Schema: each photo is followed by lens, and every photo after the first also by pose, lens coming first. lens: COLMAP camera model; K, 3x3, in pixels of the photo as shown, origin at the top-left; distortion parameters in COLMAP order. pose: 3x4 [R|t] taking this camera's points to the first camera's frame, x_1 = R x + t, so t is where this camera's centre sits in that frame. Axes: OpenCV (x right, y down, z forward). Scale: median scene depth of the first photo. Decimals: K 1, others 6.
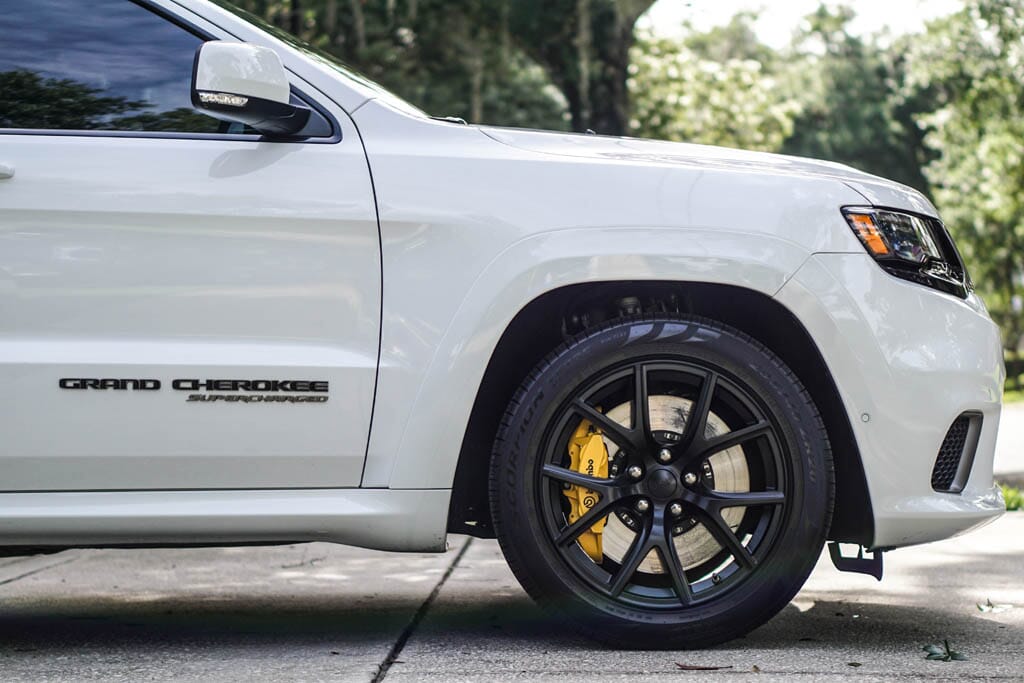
lens RADIAL K [[2142.0, 0, 517.3], [0, 2142.0, 340.2], [0, 0, 1]] dist [0.024018, 0.000000]
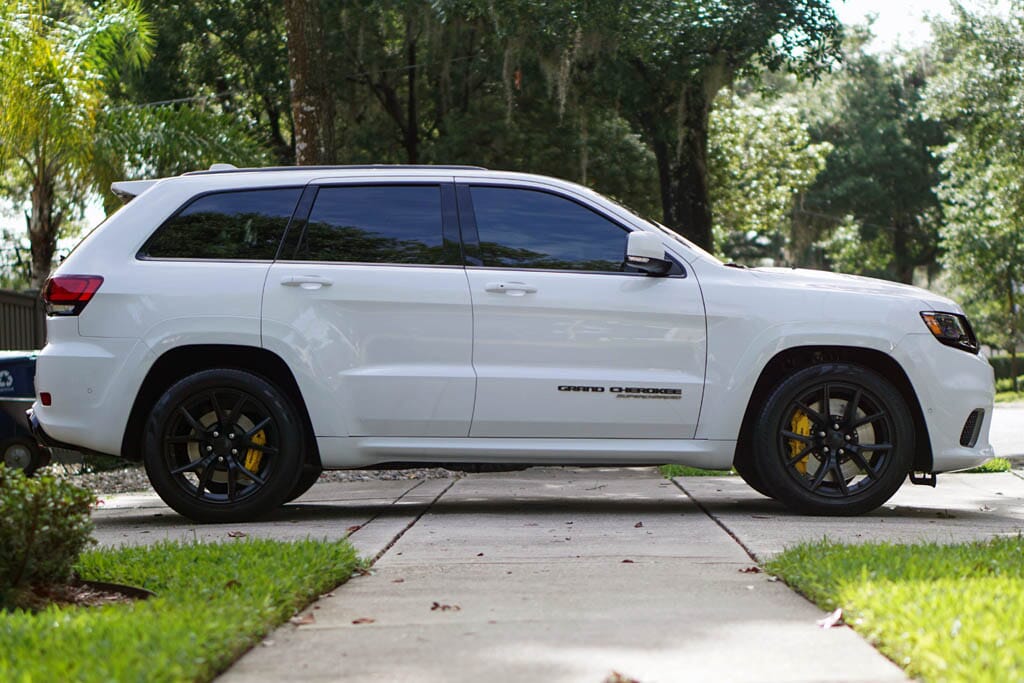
lens RADIAL K [[2142.0, 0, 510.8], [0, 2142.0, 347.3], [0, 0, 1]] dist [0.024018, 0.000000]
pose [[0.999828, 0.018202, -0.003468, -0.248212], [-0.018172, 0.999800, 0.008381, -0.037304], [0.003620, -0.008316, 0.999959, -1.135536]]
